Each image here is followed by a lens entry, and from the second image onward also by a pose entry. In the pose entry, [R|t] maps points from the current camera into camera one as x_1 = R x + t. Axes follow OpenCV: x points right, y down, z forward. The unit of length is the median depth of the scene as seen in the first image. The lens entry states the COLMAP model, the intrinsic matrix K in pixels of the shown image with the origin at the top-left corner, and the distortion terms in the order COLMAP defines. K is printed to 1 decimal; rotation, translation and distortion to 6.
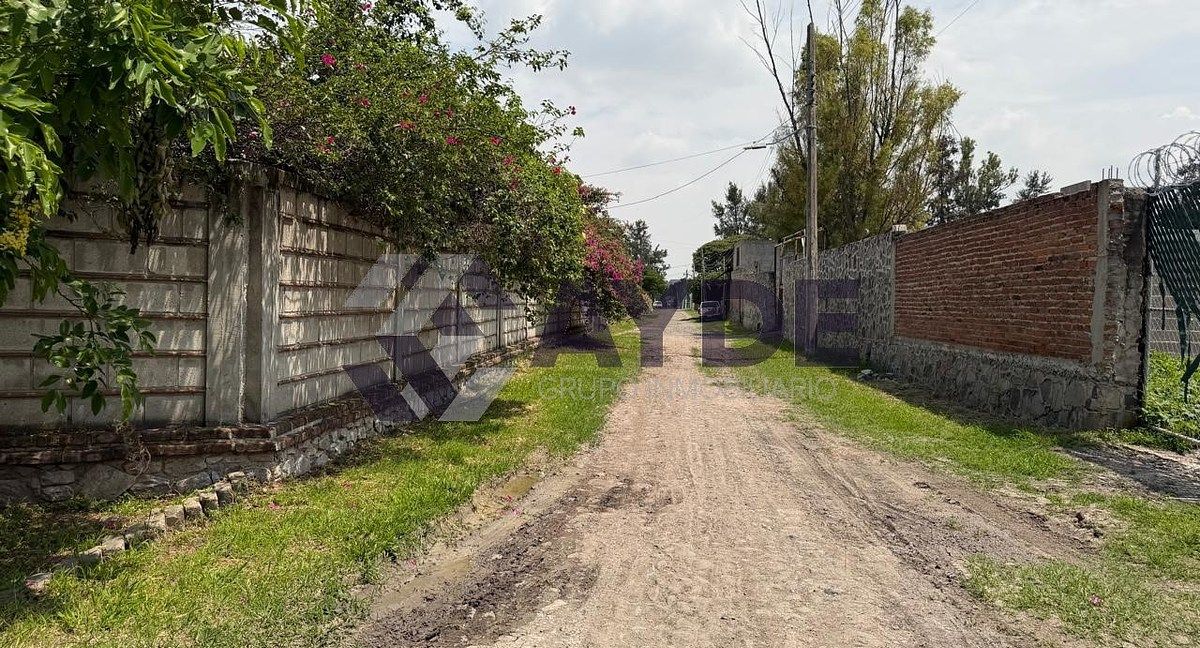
lens RADIAL K [[890.9, 0, 599.5], [0, 890.9, 318.8], [0, 0, 1]] dist [0.027408, -0.004750]
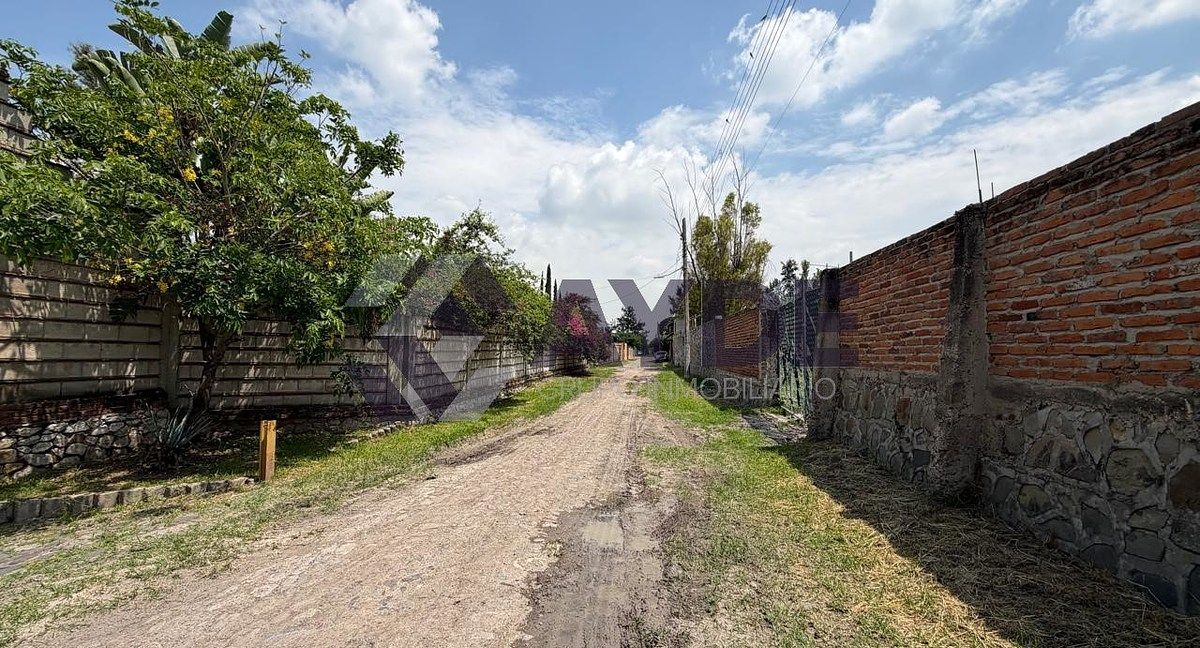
lens RADIAL K [[490.7, 0, 601.1], [0, 490.7, 330.6], [0, 0, 1]] dist [-0.003127, -0.000476]
pose [[0.999849, -0.009506, -0.014531, 0.229024], [0.008599, 0.998084, -0.061266, -0.007550], [0.015085, 0.061132, 0.998016, -0.478592]]
